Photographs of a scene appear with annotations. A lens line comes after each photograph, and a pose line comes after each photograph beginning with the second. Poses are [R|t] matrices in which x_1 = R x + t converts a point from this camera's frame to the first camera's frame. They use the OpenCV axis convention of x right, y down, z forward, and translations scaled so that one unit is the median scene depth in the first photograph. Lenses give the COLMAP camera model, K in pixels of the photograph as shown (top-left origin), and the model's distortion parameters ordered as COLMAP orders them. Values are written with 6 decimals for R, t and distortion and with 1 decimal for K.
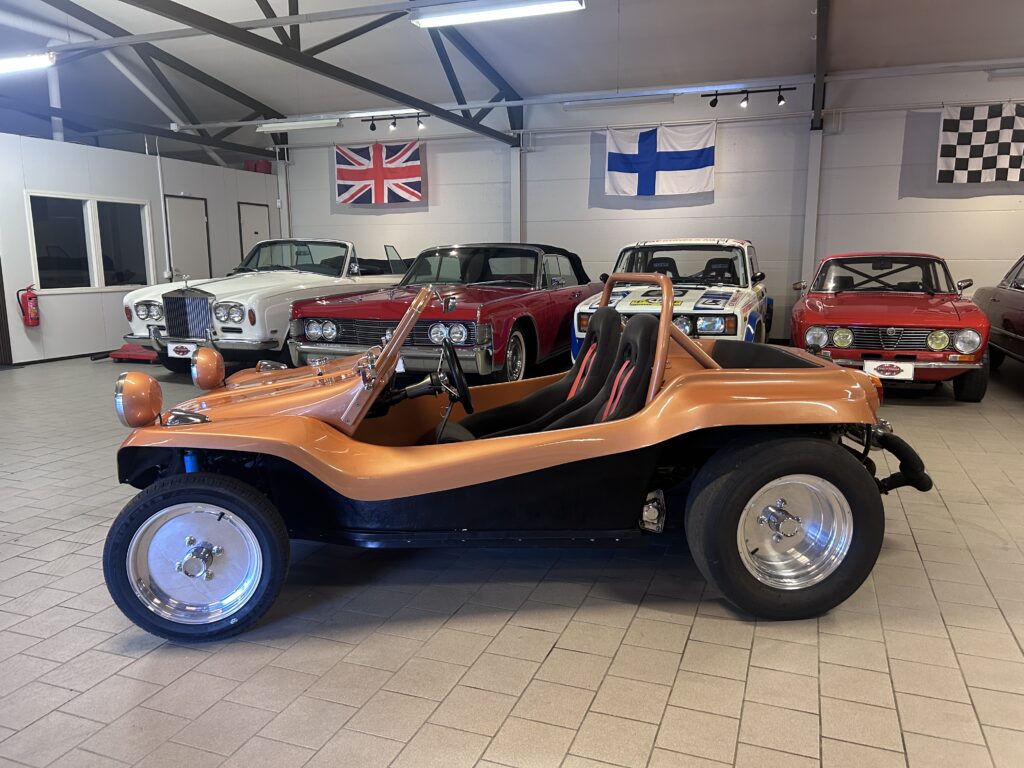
lens RADIAL K [[760.6, 0, 513.2], [0, 760.6, 399.0], [0, 0, 1]] dist [-0.001749, -0.011179]
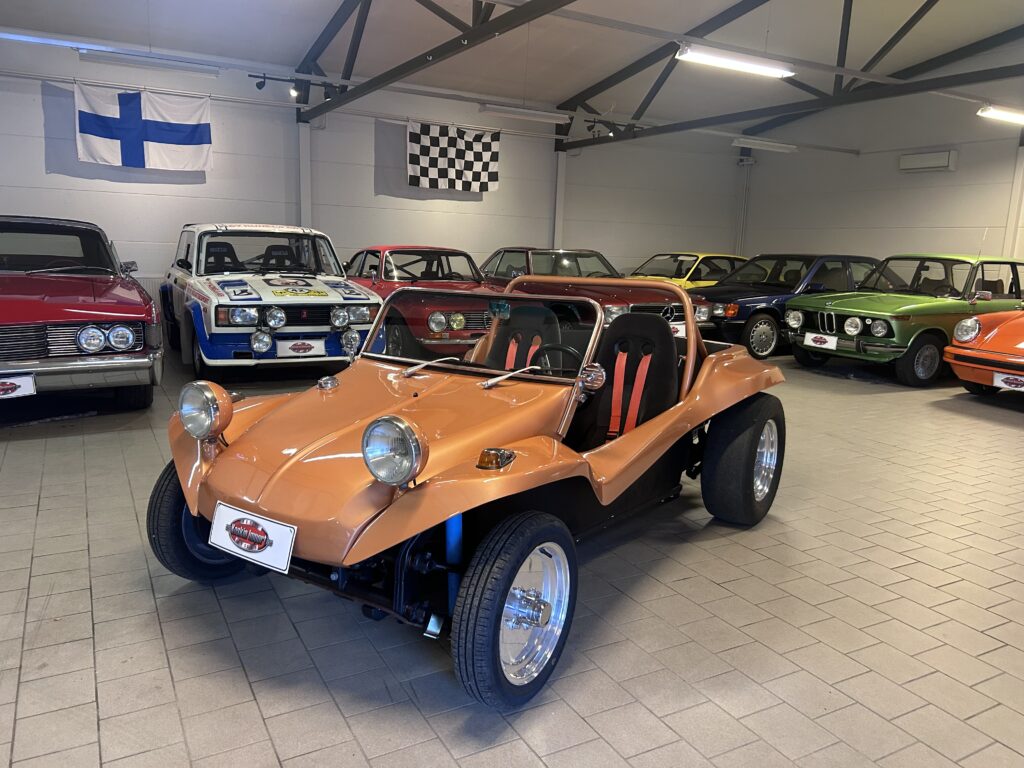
lens RADIAL K [[779.8, 0, 512.0], [0, 779.8, 384.0], [0, 0, 1]] dist [-0.001585, -0.010538]
pose [[0.642585, -0.101816, 0.759420, -0.286752], [0.098475, 0.993886, 0.049926, -0.024150], [-0.759860, 0.042702, 0.648682, 0.109808]]
